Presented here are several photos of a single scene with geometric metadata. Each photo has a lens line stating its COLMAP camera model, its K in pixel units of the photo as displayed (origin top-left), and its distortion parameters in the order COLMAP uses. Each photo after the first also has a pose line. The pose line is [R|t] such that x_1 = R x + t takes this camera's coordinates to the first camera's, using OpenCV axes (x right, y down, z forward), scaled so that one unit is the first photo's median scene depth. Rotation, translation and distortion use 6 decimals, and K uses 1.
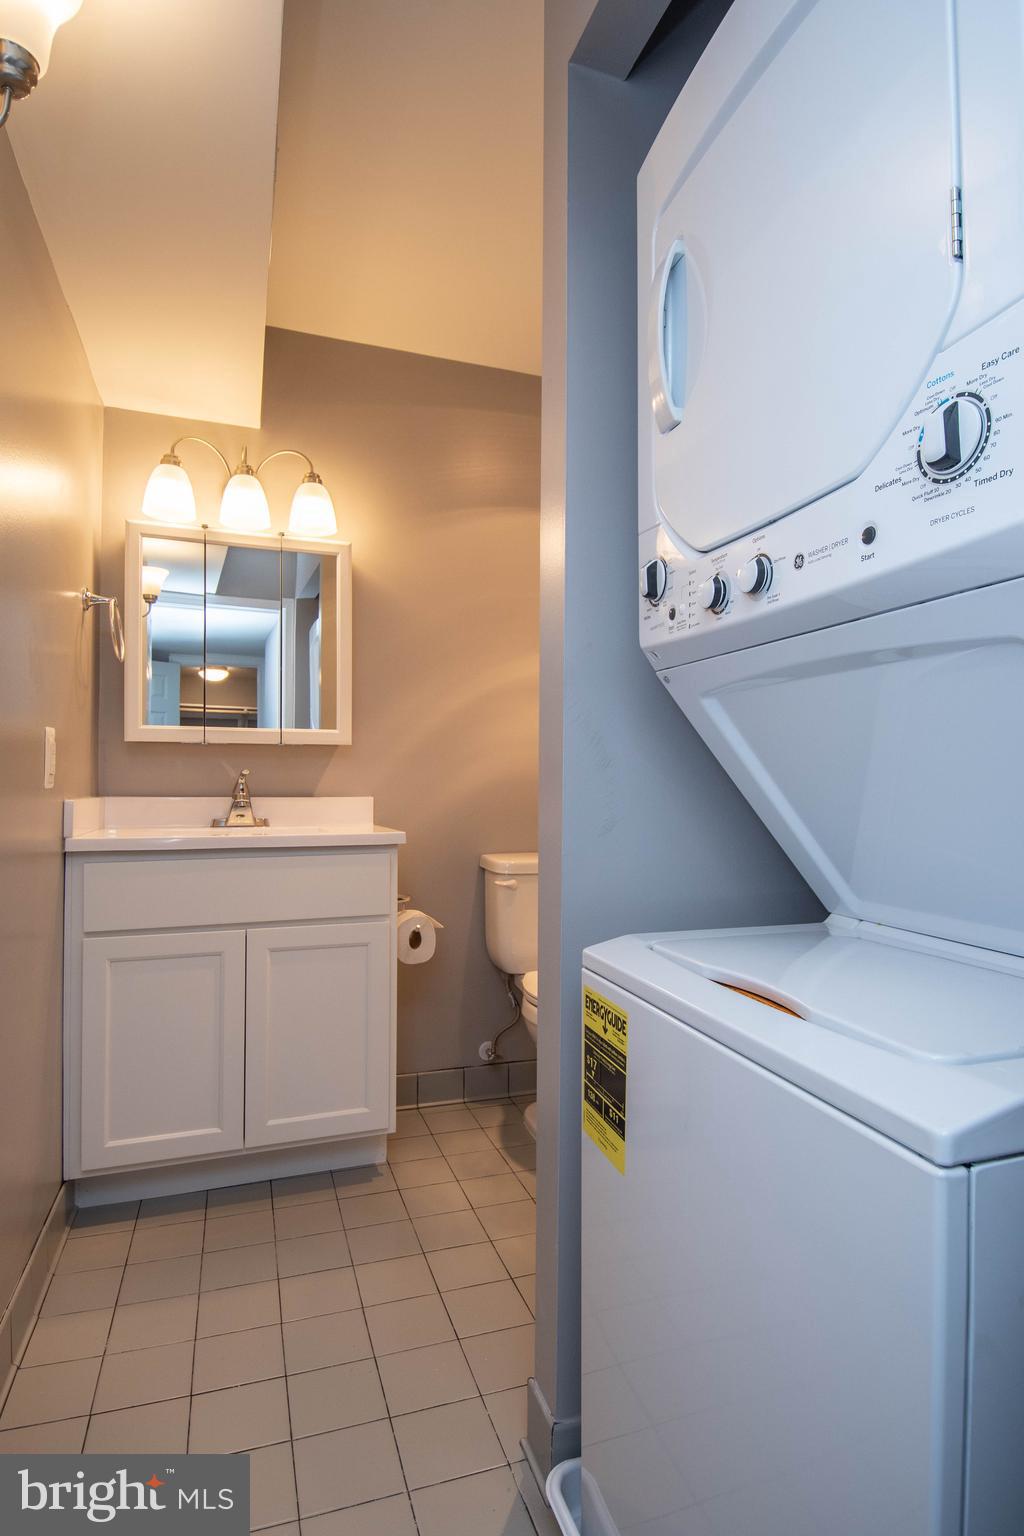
lens RADIAL K [[815.6, 0, 528.8], [0, 815.6, 766.8], [0, 0, 1]] dist [-0.001381, -0.001554]
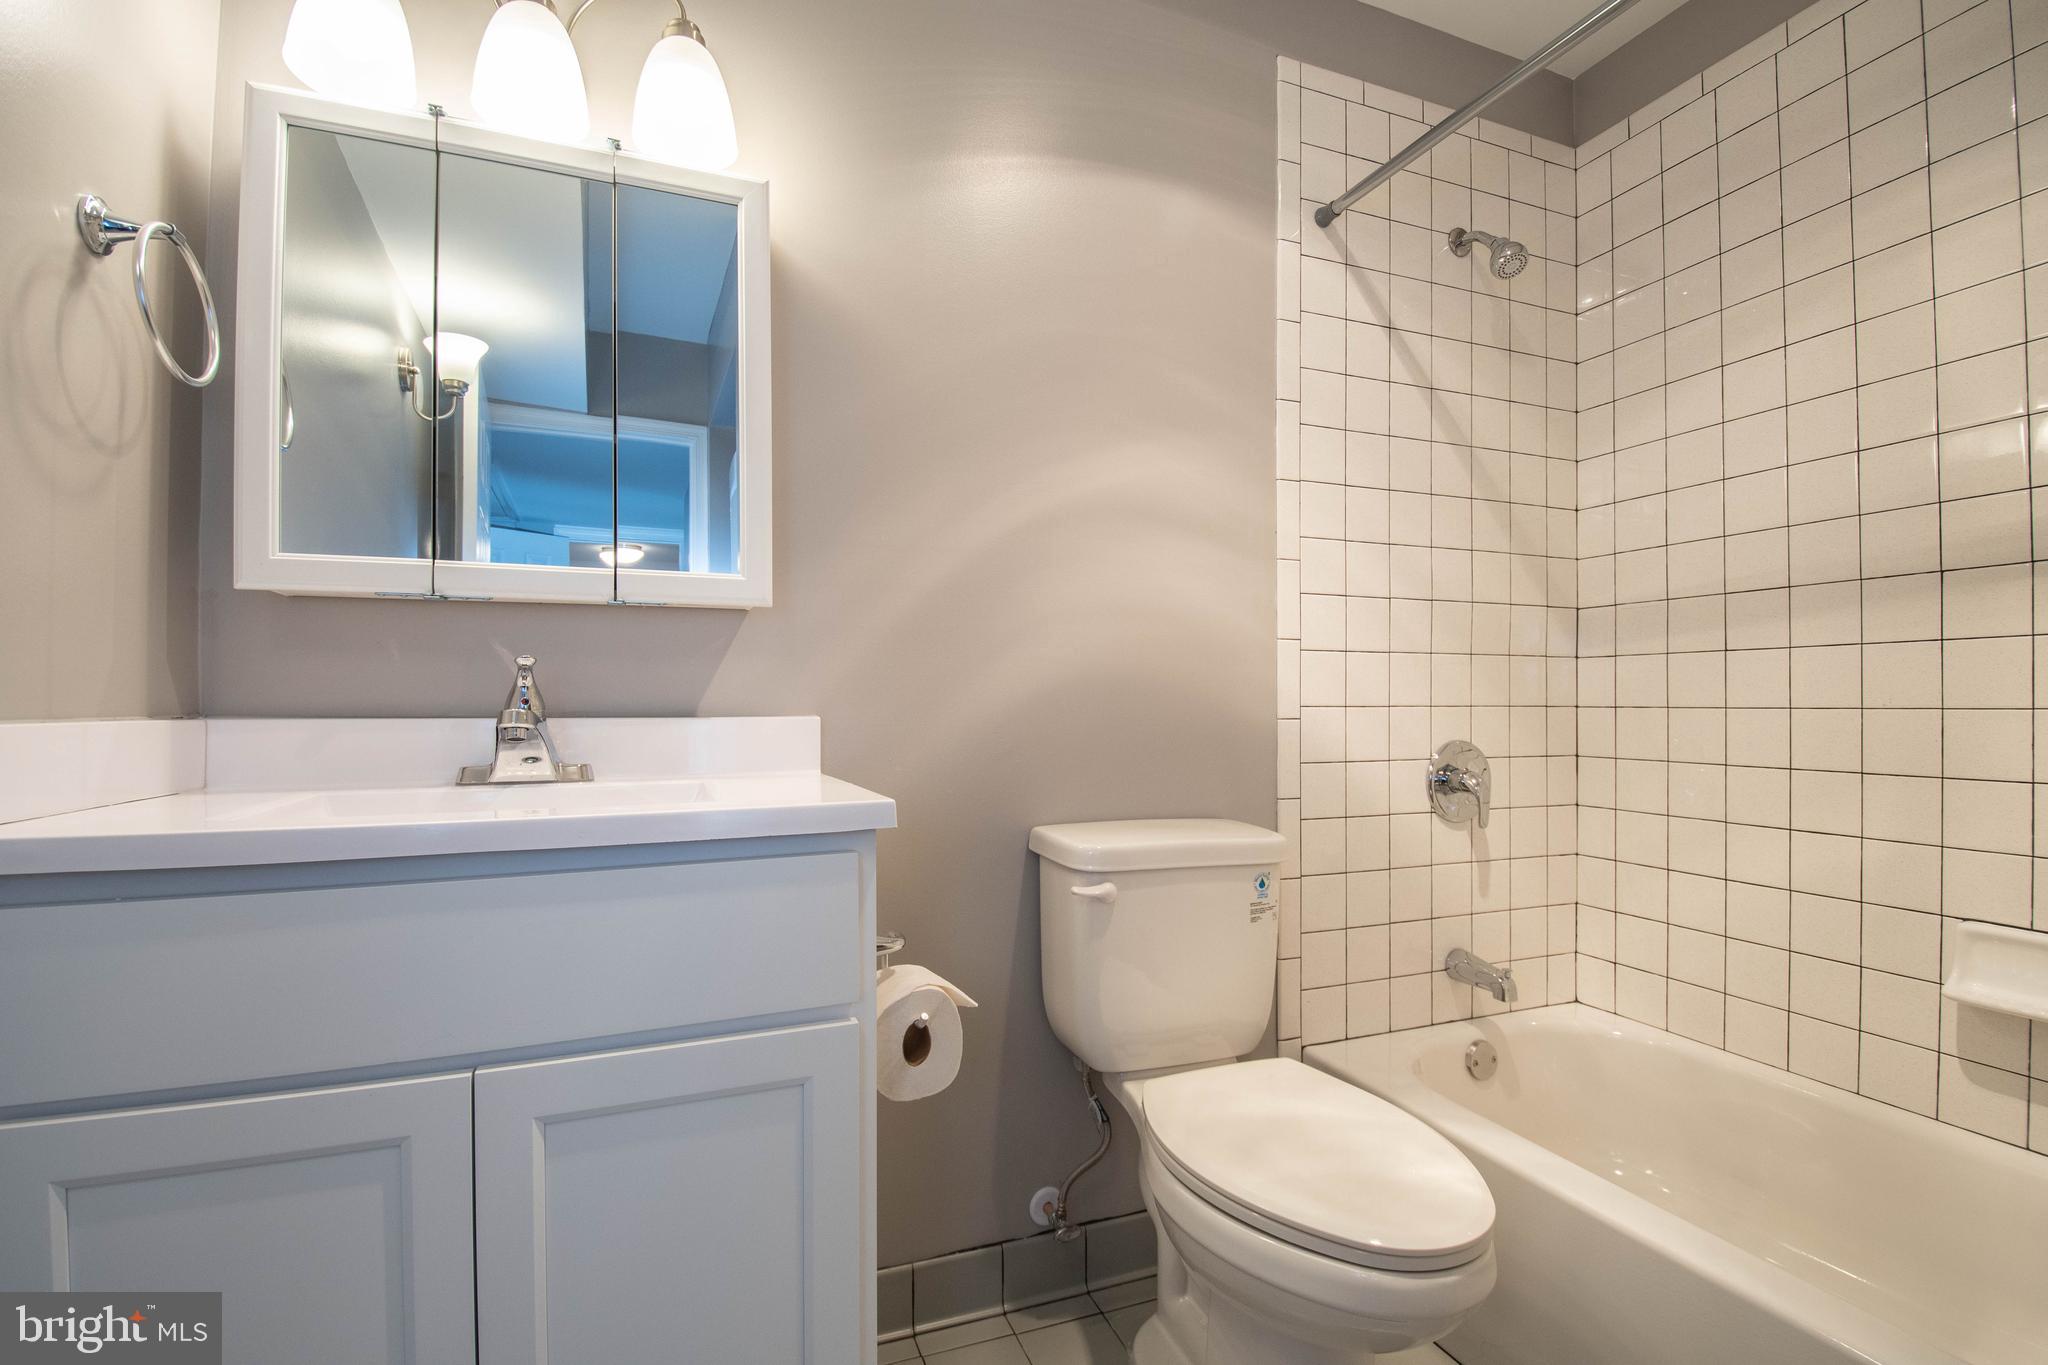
lens RADIAL K [[899.1, 0, 1020.9], [0, 899.1, 693.9], [0, 0, 1]] dist [-0.000633, -0.012181]
pose [[0.999714, -0.005902, 0.023158, -0.088433], [0.005702, 0.999946, 0.008688, 0.020817], [-0.023208, -0.008553, 0.999694, 0.490159]]
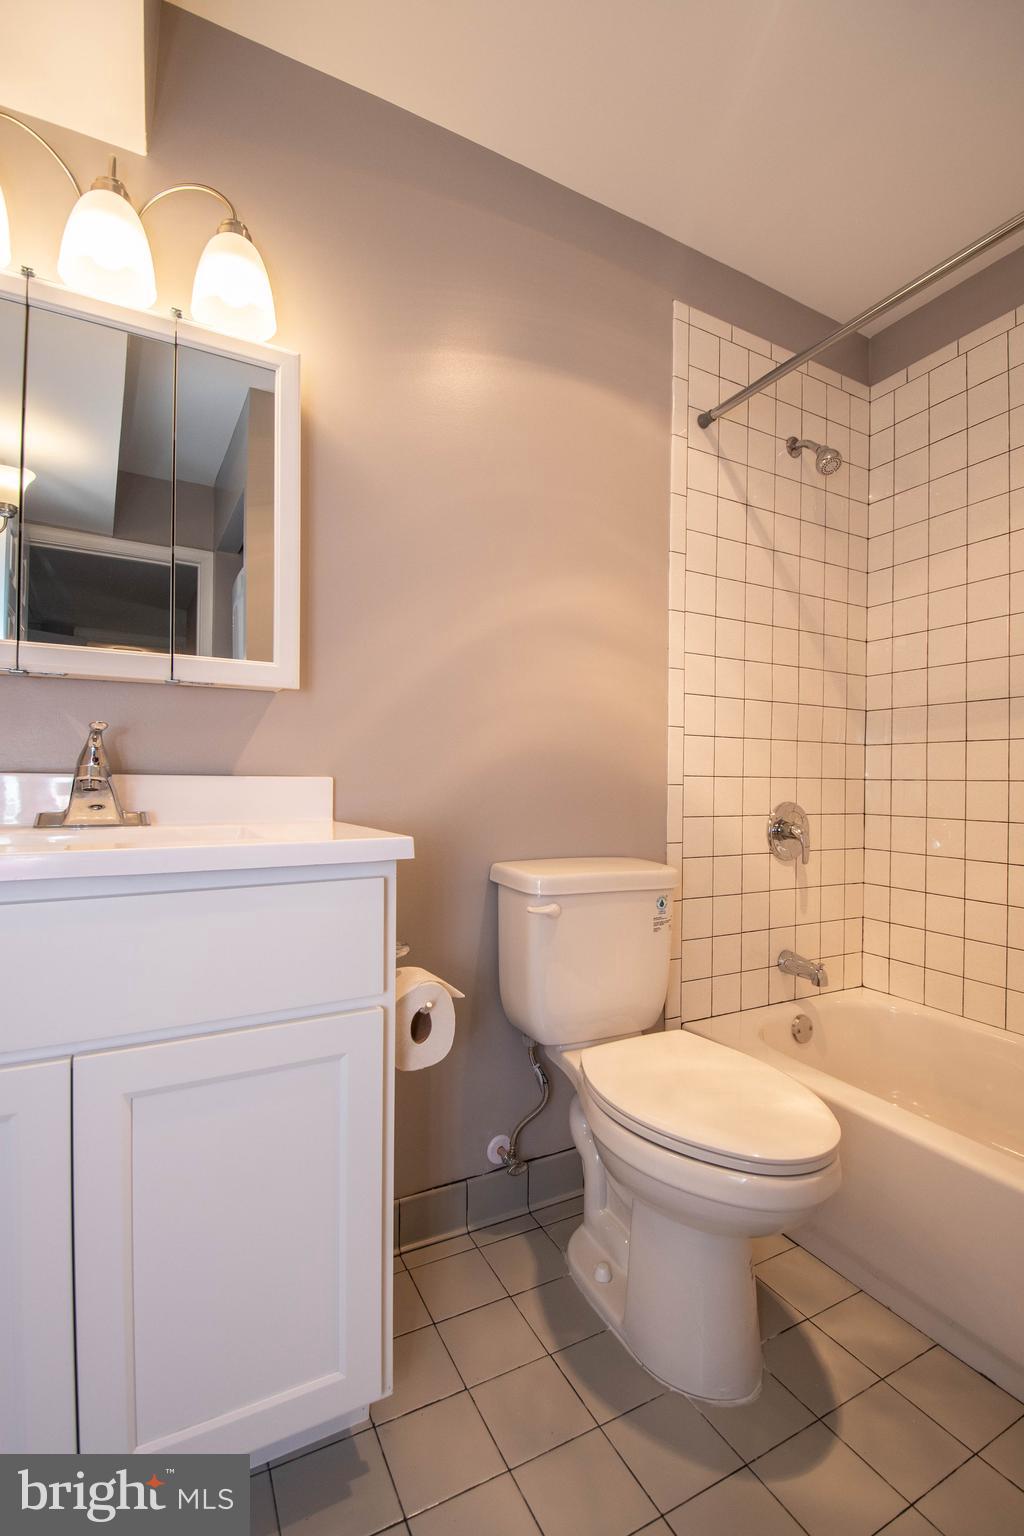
lens RADIAL K [[674.3, 0, 531.6], [0, 674.3, 773.1], [0, 0, 1]] dist [-0.000633, -0.012181]
pose [[0.988365, 0.006748, 0.151948, -0.127310], [-0.008310, 0.999919, 0.009652, 0.029969], [-0.151871, -0.010803, 0.988341, 0.497208]]
